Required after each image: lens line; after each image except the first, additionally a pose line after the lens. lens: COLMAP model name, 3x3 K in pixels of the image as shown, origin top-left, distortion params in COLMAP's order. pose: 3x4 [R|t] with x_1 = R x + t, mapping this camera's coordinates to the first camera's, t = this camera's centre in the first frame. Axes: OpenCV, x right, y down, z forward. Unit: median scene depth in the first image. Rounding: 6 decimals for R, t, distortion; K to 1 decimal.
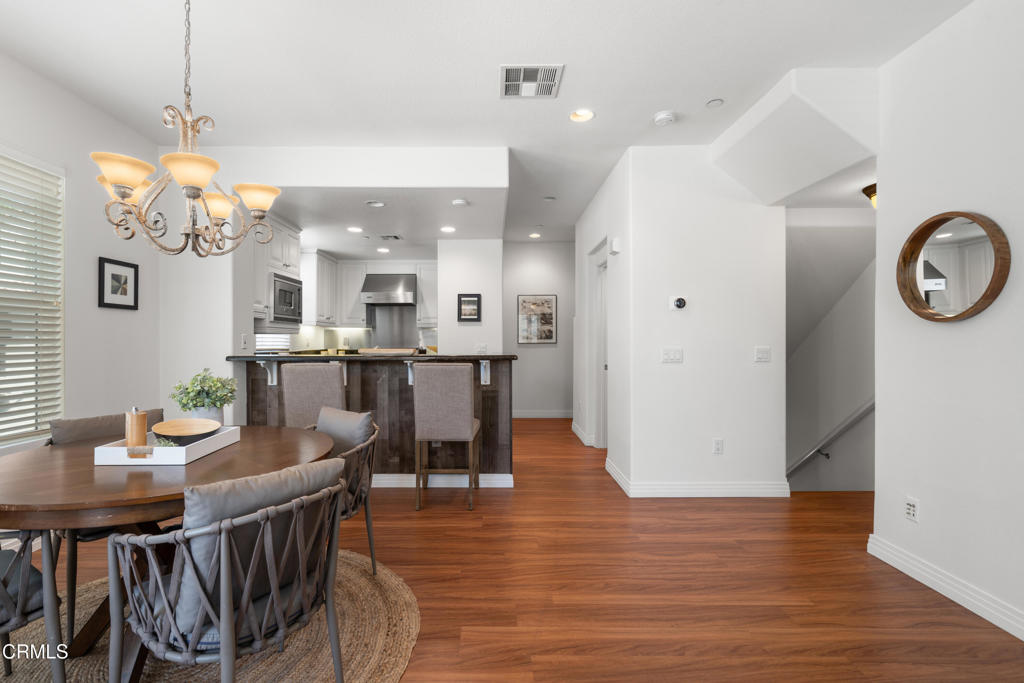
lens RADIAL K [[470.5, 0, 493.1], [0, 470.5, 339.7], [0, 0, 1]] dist [-0.010345, 0.004724]
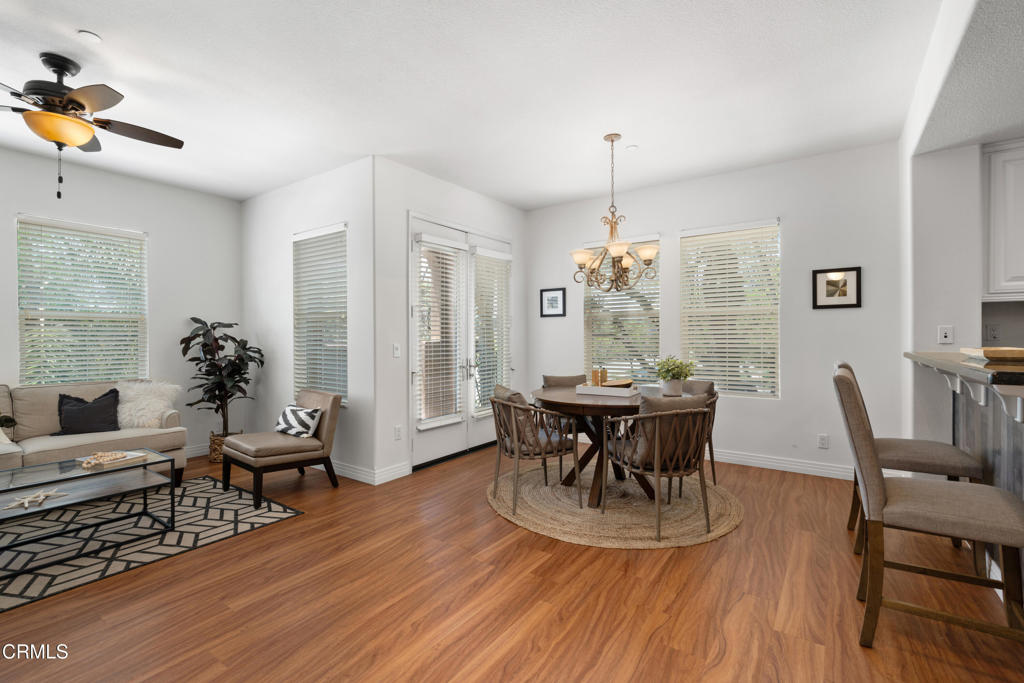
lens RADIAL K [[470.5, 0, 529.7], [0, 470.5, 345.0], [0, 0, 1]] dist [-0.010345, 0.004724]
pose [[-0.560105, 0.016361, -0.828260, 0.521828], [0.010388, 0.999865, 0.012727, 0.003354], [0.828357, -0.001475, -0.560199, 0.837169]]
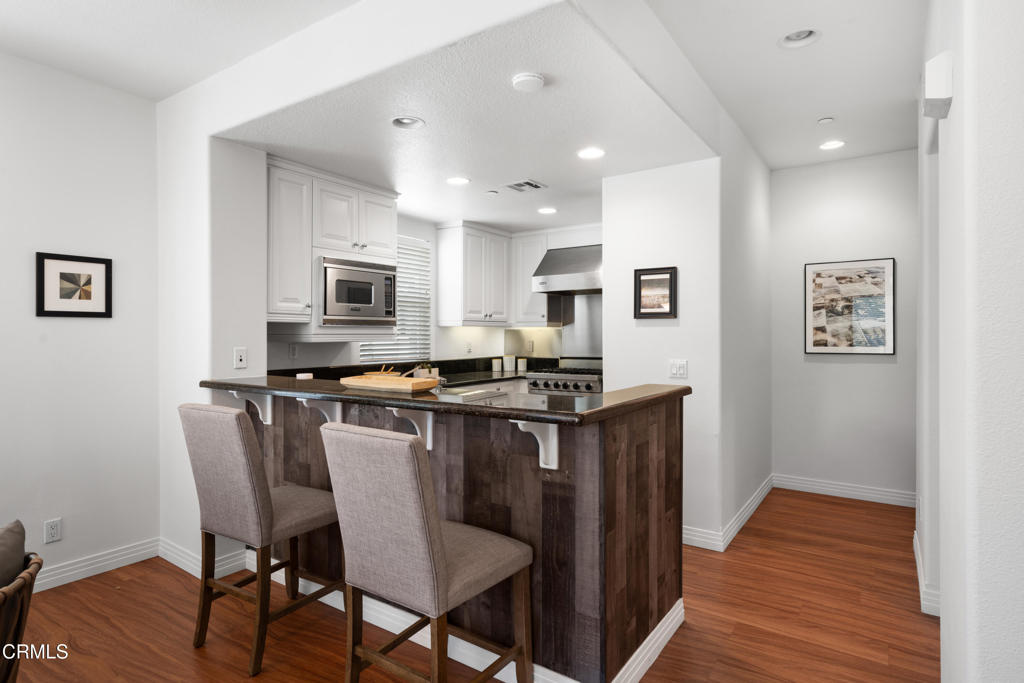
lens RADIAL K [[542.4, 0, 500.9], [0, 542.4, 331.6], [0, 0, 1]] dist [-0.007281, -0.001162]
pose [[0.814411, -0.001971, -0.580285, 0.243336], [0.001534, 0.999998, -0.001244, -0.032847], [0.580287, 0.000123, 0.814412, 0.556963]]
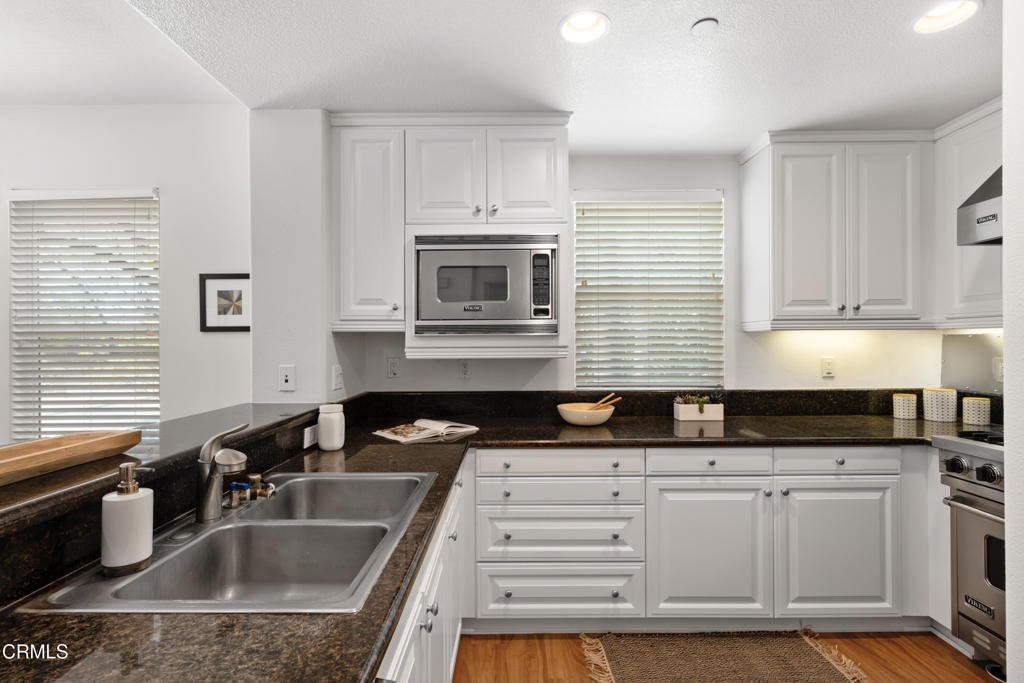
lens RADIAL K [[483.6, 0, 511.5], [0, 483.6, 343.8], [0, 0, 1]] dist [-0.011383, -0.000140]
pose [[-0.017112, 0.002177, -0.999851, 0.037336], [0.008302, 0.999963, 0.002035, -0.034459], [0.999819, -0.008266, -0.017129, 1.239170]]
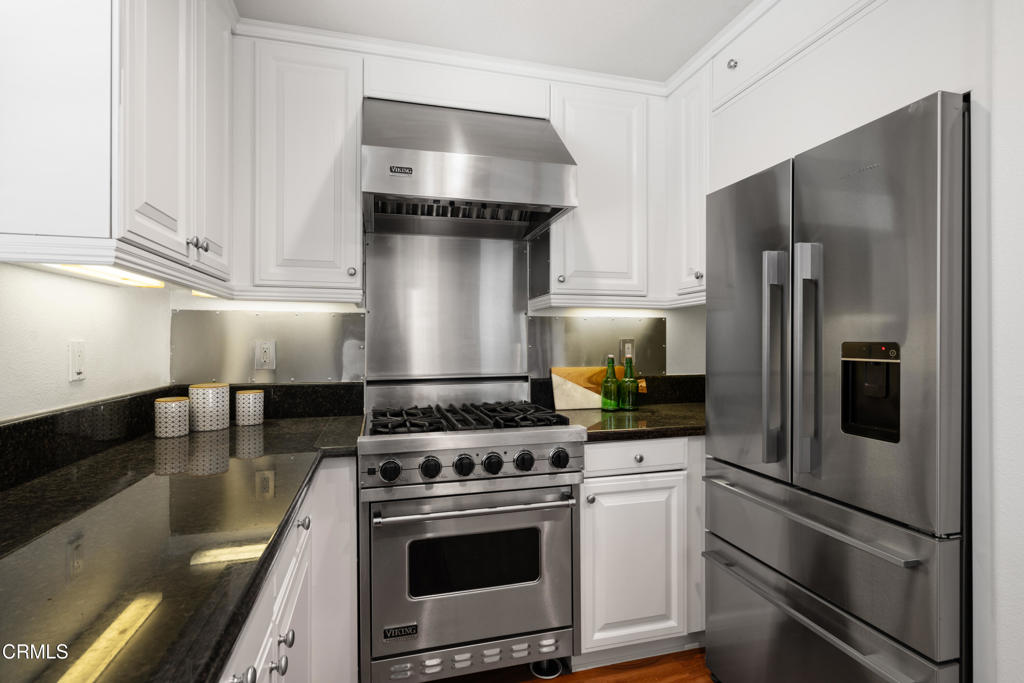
lens RADIAL K [[483.6, 0, 515.2], [0, 483.6, 341.3], [0, 0, 1]] dist [-0.011383, -0.000140]
pose [[0.967032, 0.001820, 0.254650, -0.453038], [-0.003559, 0.999973, 0.006369, -0.012752], [-0.254631, -0.007065, 0.967012, 1.284384]]
